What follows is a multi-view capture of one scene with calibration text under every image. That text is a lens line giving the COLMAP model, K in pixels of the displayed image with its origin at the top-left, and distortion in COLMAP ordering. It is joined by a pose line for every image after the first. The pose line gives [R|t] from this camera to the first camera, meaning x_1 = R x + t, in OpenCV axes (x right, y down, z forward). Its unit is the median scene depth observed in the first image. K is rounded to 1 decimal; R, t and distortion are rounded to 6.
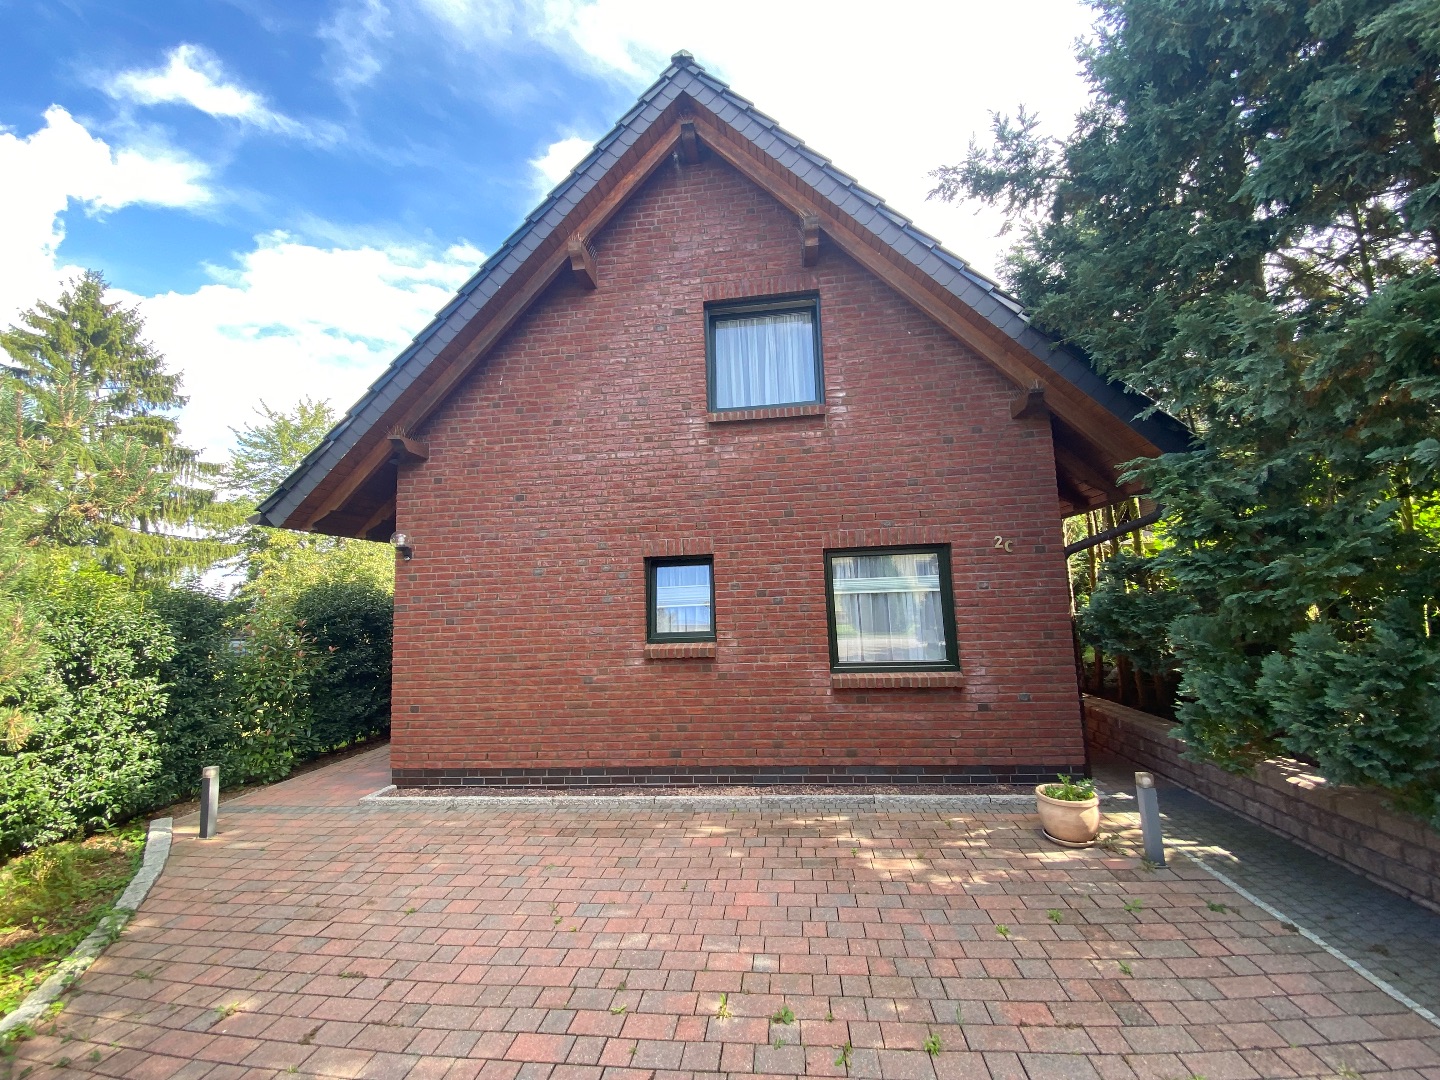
lens RADIAL K [[579.8, 0, 720.0], [0, 579.8, 540.0], [0, 0, 1]] dist [0.032188, -0.024446]
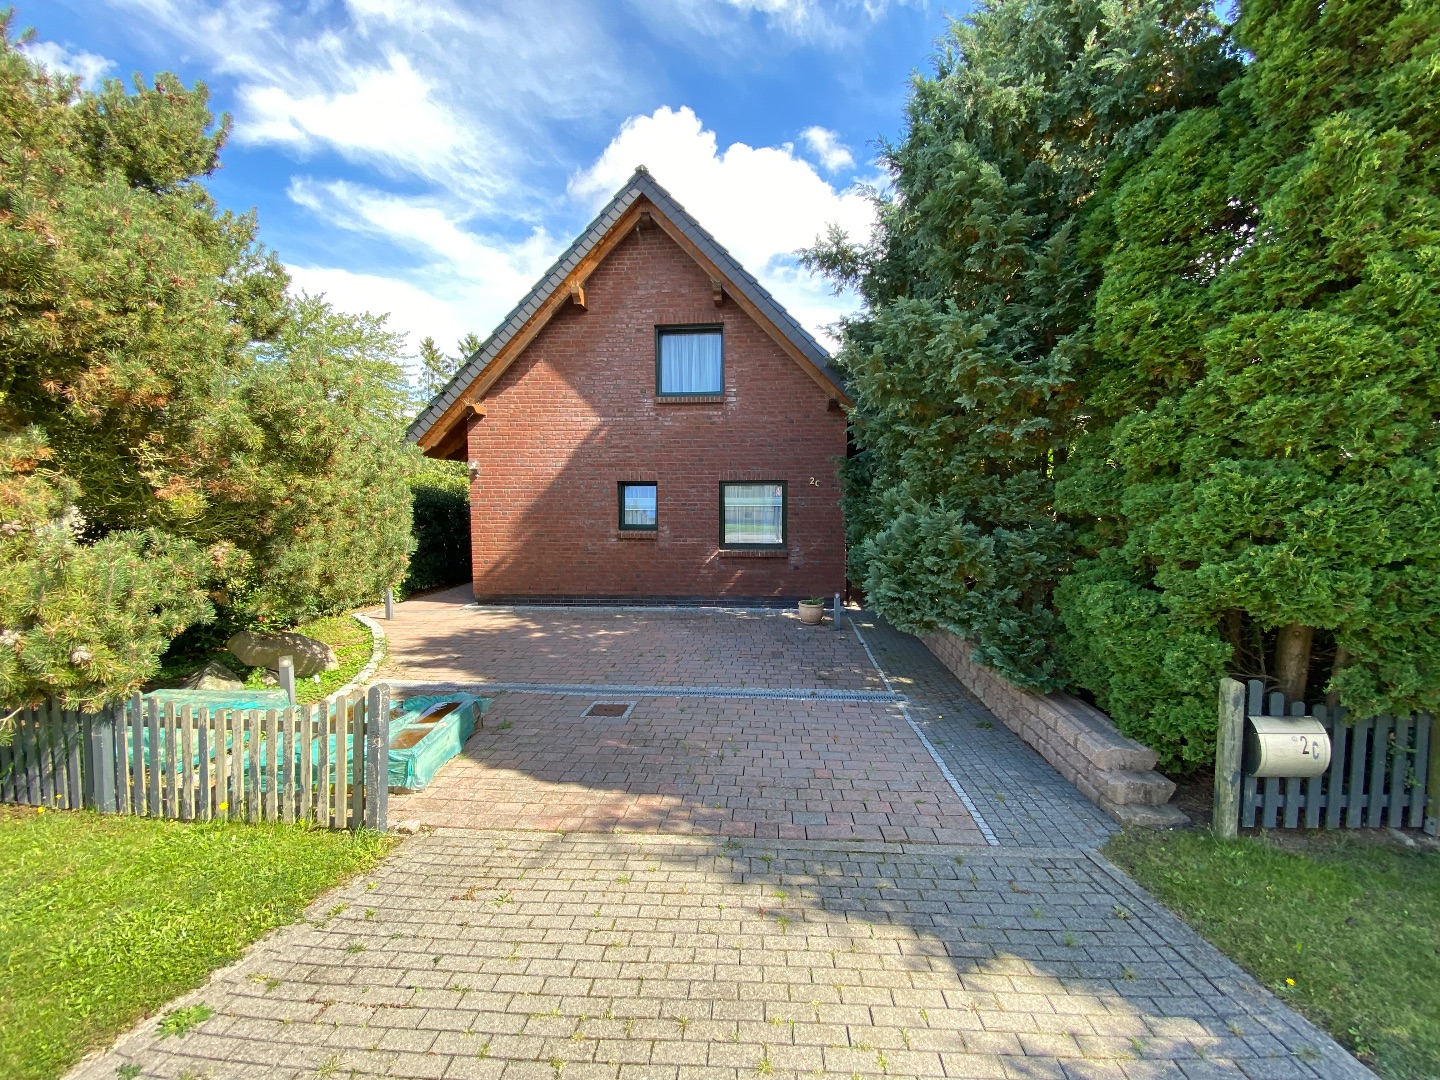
lens RADIAL K [[579.8, 0, 720.0], [0, 579.8, 540.0], [0, 0, 1]] dist [0.032188, -0.024446]
pose [[0.998422, 0.027500, 0.048954, 0.095614], [-0.036943, 0.978296, 0.203893, -0.163294], [-0.042284, -0.205380, 0.977768, -0.747912]]
